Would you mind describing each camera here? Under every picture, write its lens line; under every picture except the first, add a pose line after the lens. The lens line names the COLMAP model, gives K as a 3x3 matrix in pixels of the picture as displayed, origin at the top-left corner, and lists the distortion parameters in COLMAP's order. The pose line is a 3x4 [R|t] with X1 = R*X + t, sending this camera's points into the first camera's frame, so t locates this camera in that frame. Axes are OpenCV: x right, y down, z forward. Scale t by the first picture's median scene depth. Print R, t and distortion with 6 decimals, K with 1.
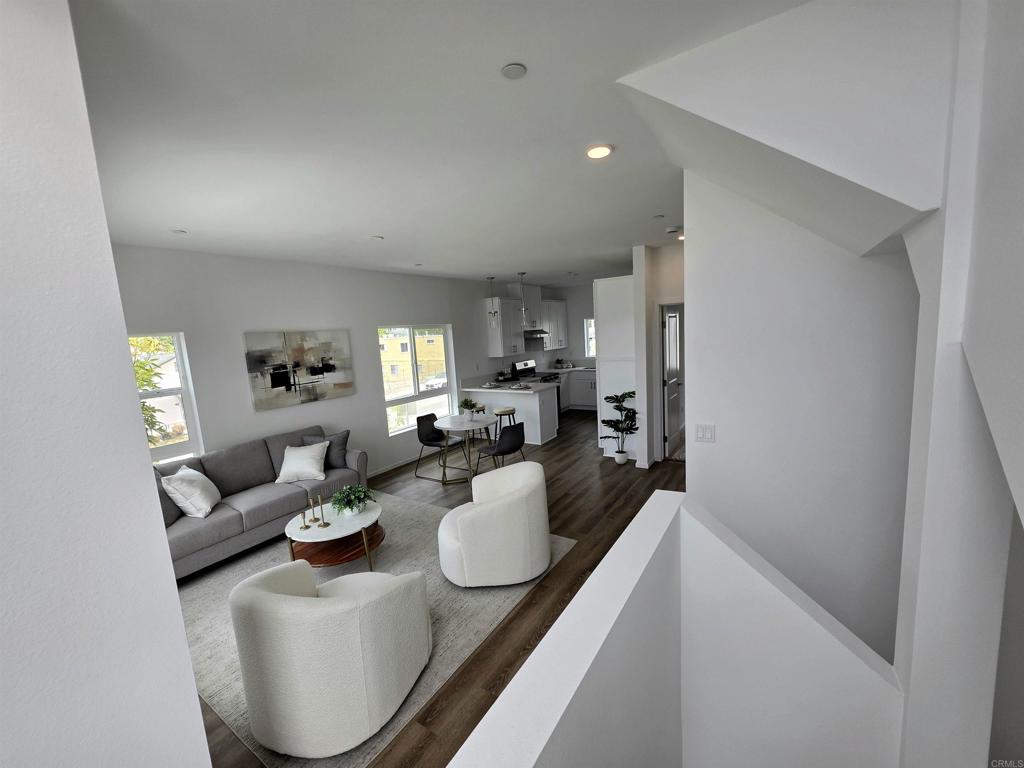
lens RADIAL K [[411.3, 0, 514.1], [0, 411.3, 388.8], [0, 0, 1]] dist [-0.006507, 0.001896]
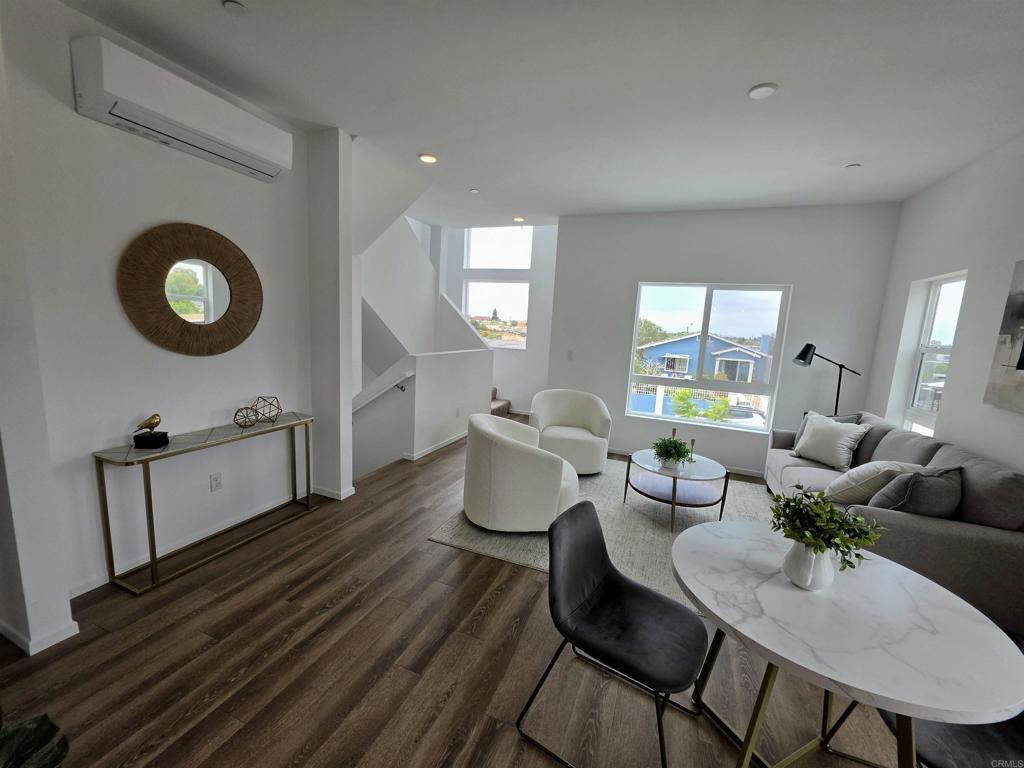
lens RADIAL K [[411.3, 0, 516.0], [0, 411.3, 387.8], [0, 0, 1]] dist [-0.006507, 0.001896]
pose [[-0.977885, 0.037419, -0.205767, 0.106912], [-0.025875, 0.954659, 0.296576, -0.106847], [0.207535, 0.295342, -0.932578, 1.279933]]
